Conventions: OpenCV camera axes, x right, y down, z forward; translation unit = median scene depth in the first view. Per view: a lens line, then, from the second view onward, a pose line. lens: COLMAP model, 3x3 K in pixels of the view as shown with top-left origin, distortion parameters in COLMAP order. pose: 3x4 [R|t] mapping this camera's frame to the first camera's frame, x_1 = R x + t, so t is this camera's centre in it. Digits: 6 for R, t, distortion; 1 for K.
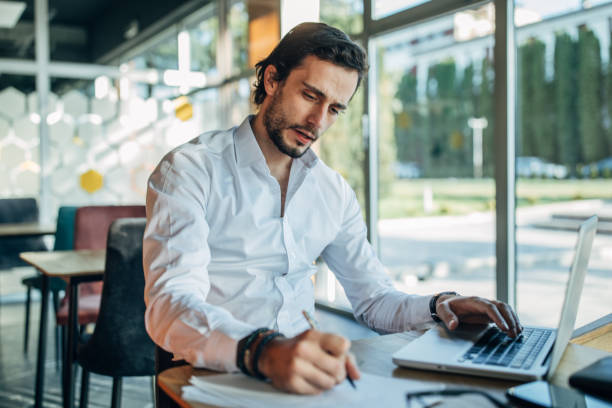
lens RADIAL K [[670.0, 0, 306.0], [0, 670.0, 204.0], [0, 0, 1]] dist [0.002729, -0.010891]
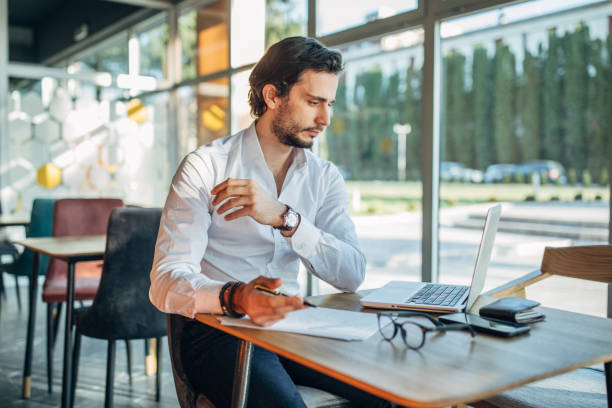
lens RADIAL K [[650.5, 0, 299.0], [0, 650.5, 207.5], [0, 0, 1]] dist [0.001975, -0.008425]
pose [[0.995328, 0.011681, 0.095840, -0.024104], [-0.012168, 0.999916, 0.004490, 0.004706], [-0.095780, -0.005636, 0.995387, -0.065120]]
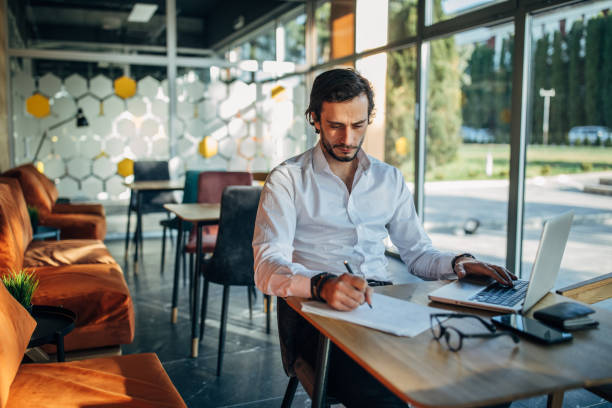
lens RADIAL K [[590.1, 0, 306.0], [0, 590.1, 204.0], [0, 0, 1]] dist [0.001048, -0.009933]
pose [[0.990237, 0.031311, -0.135833, 0.031826], [-0.021569, 0.997127, 0.072605, -0.014214], [0.137717, -0.068967, 0.988068, -0.122132]]
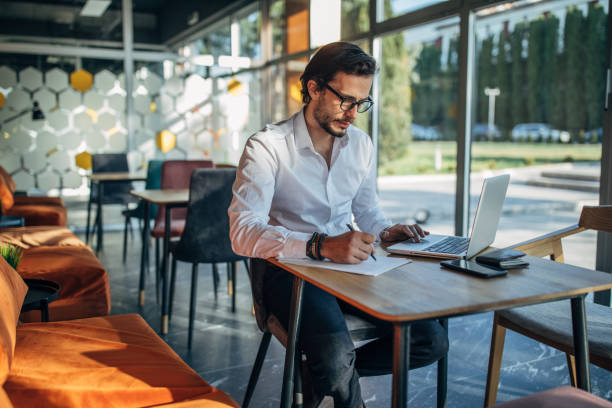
lens RADIAL K [[590.1, 0, 306.0], [0, 590.1, 204.0], [0, 0, 1]] dist [0.001048, -0.009933]
pose [[0.998247, 0.019589, -0.055854, 0.026415], [-0.015487, 0.997216, 0.072943, -0.000734], [0.057128, -0.071950, 0.995771, -0.158283]]
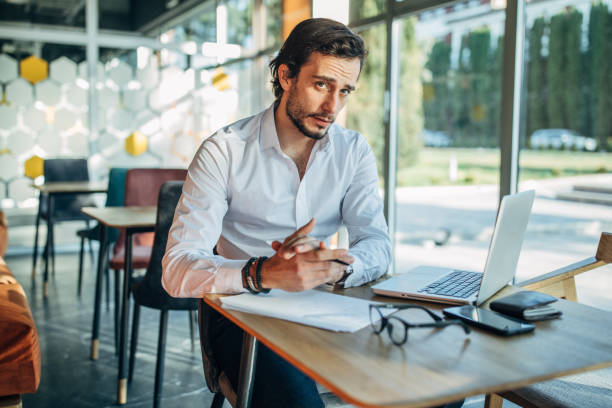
lens RADIAL K [[659.1, 0, 306.0], [0, 659.1, 204.0], [0, 0, 1]] dist [-0.000881, -0.001018]
pose [[0.998595, 0.028126, -0.044904, 0.009223], [-0.025710, 0.998236, 0.053511, -0.002608], [0.046330, -0.052282, 0.997557, -0.064642]]
